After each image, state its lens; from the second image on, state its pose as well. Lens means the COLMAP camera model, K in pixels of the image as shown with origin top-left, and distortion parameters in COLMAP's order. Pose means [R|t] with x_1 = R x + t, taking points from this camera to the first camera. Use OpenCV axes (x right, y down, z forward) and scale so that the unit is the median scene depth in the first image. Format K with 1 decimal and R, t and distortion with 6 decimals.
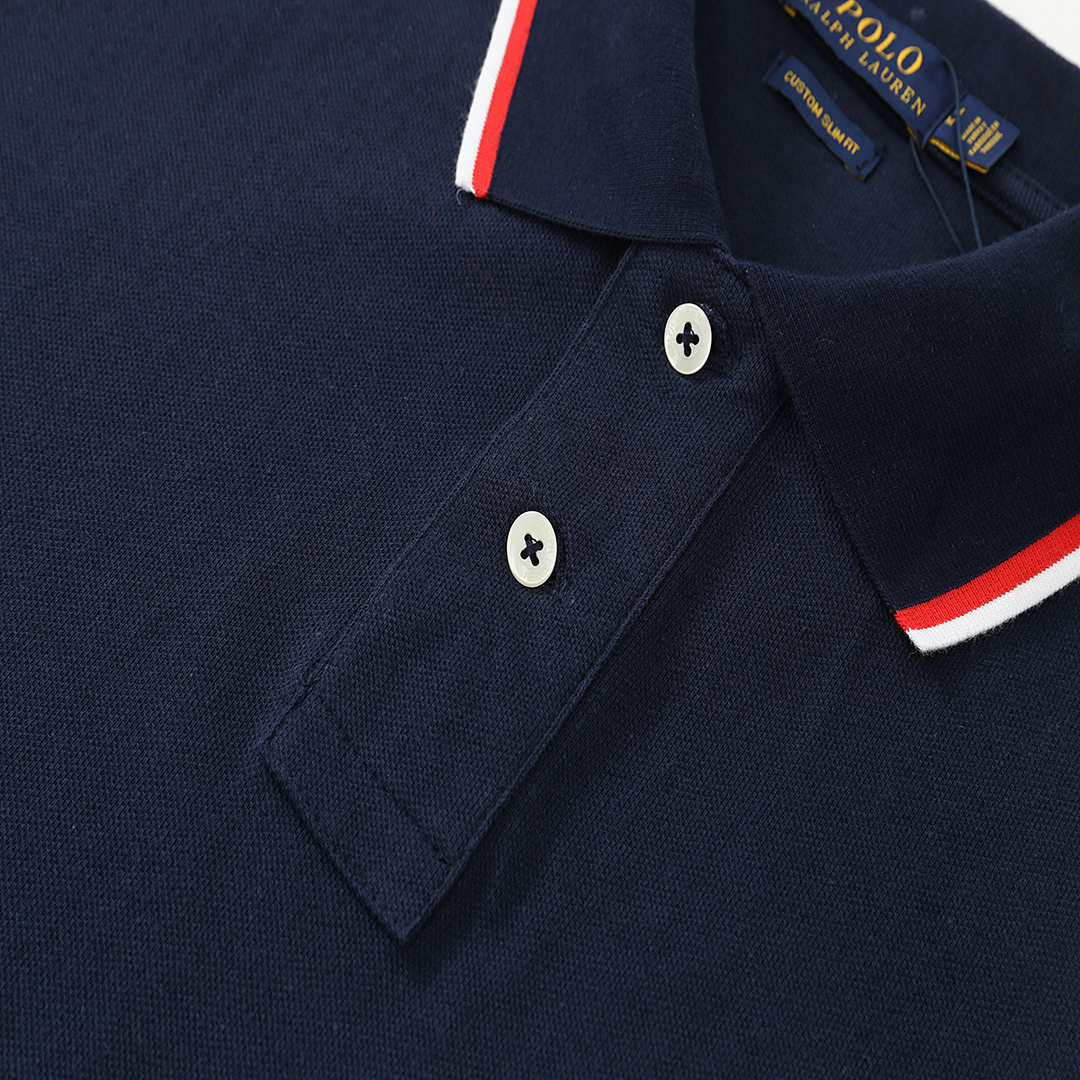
lens RADIAL K [[1323.0, 0, 540.0], [0, 1323.0, 540.0], [0, 0, 1]] dist [0.004089, 0.018665]
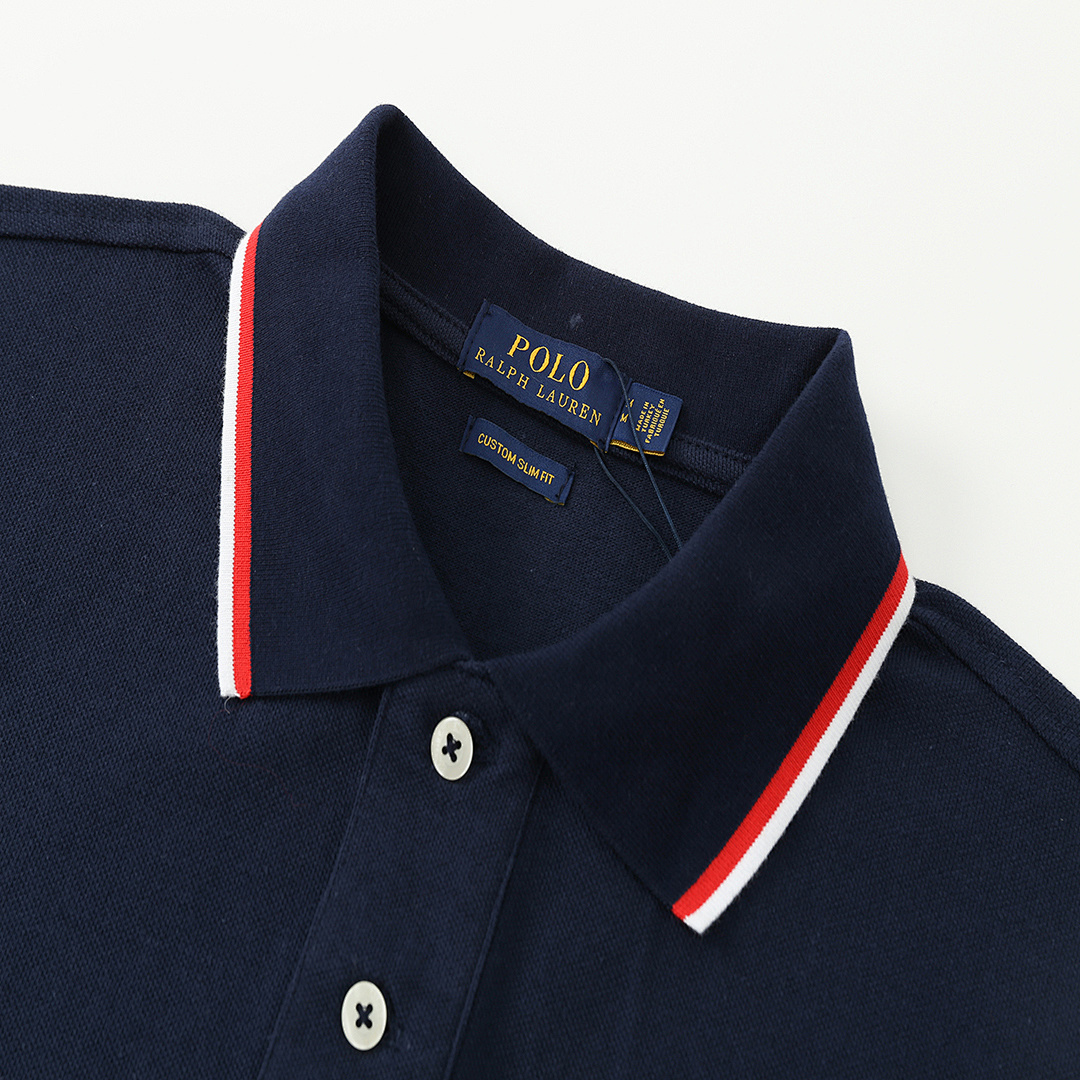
lens RADIAL K [[1323.0, 0, 540.0], [0, 1323.0, 540.0], [0, 0, 1]] dist [0.004089, 0.018665]
pose [[0.958723, -0.211314, 0.190255, 0.007374], [0.205682, 0.977386, 0.049112, -0.371501], [-0.196331, -0.007953, 0.980505, -0.114777]]
